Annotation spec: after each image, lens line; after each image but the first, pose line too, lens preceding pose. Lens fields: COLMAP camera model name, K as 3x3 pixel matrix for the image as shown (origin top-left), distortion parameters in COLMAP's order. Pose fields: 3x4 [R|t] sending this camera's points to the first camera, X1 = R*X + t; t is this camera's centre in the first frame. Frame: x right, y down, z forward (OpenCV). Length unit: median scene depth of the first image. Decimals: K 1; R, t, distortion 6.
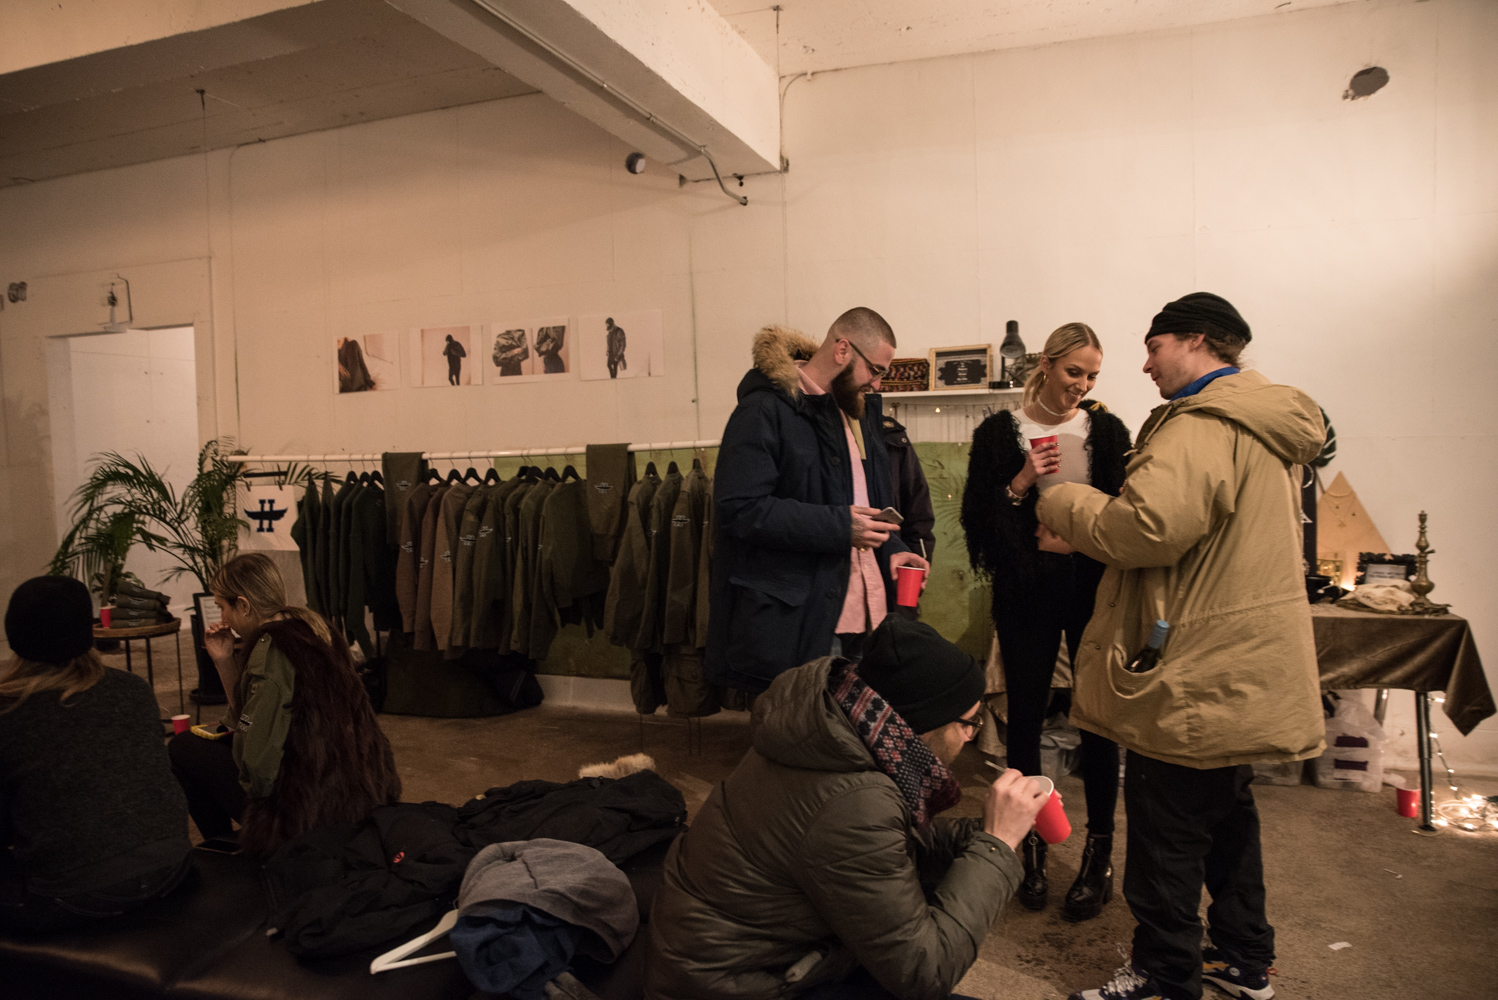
lens RADIAL K [[1006.5, 0, 749.0], [0, 1006.5, 500.0], [0, 0, 1]] dist [-0.129674, 0.082673]
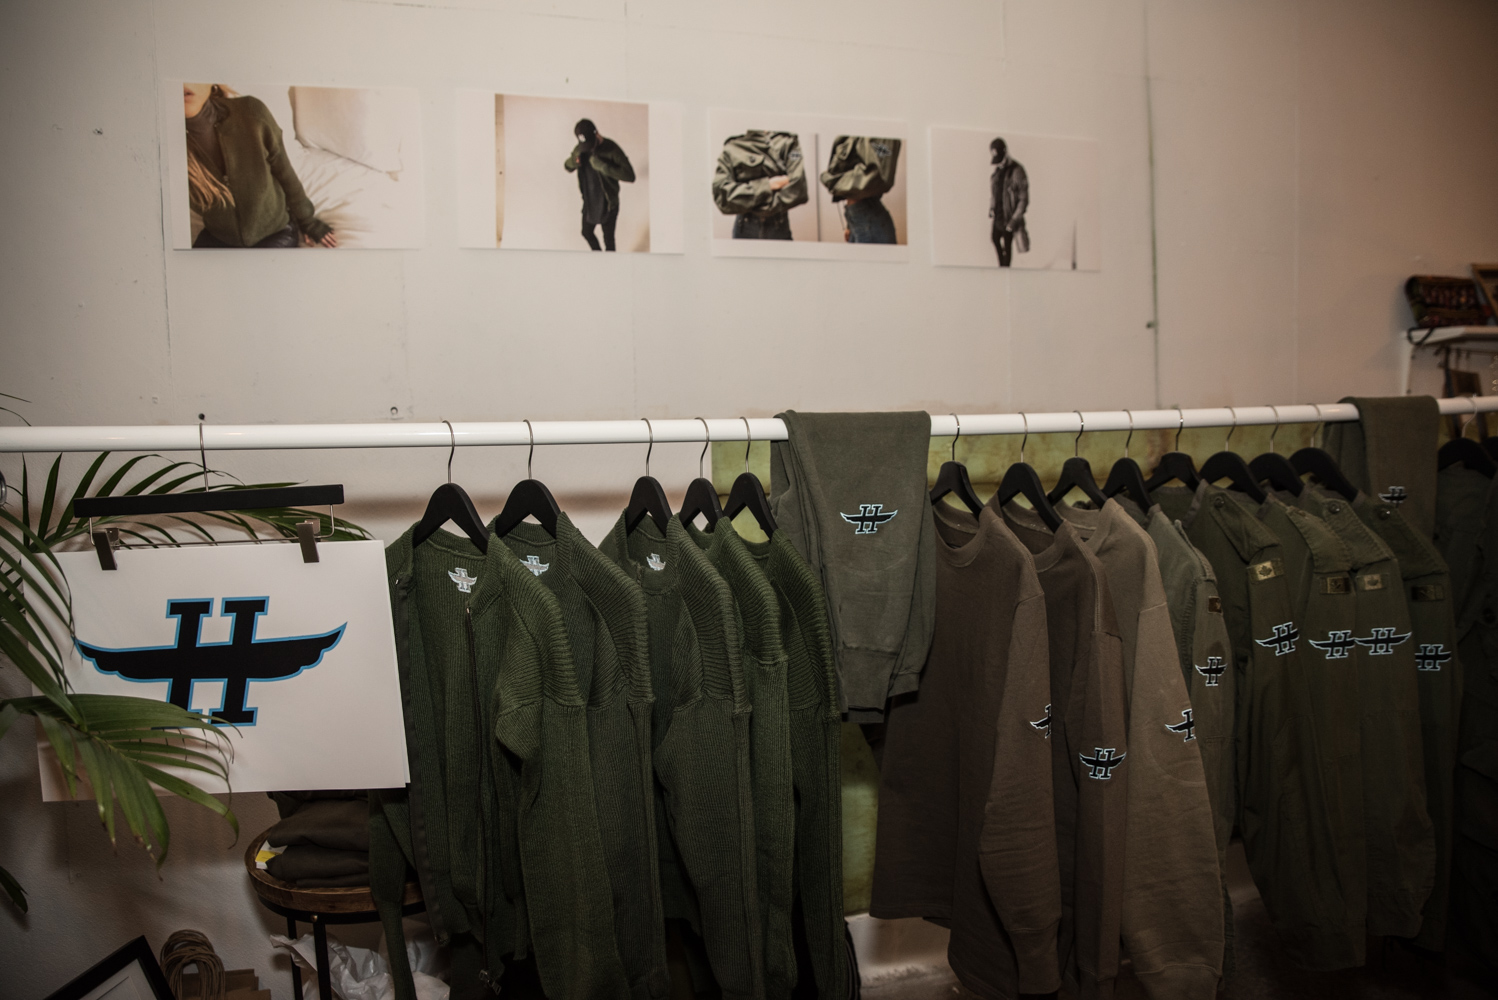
lens RADIAL K [[1006.5, 0, 749.0], [0, 1006.5, 500.0], [0, 0, 1]] dist [-0.129674, 0.082673]
pose [[0.806999, -0.041877, 0.589067, -0.498522], [0.034332, 0.999122, 0.023995, -0.026301], [-0.589555, 0.000860, 0.807728, 0.673484]]
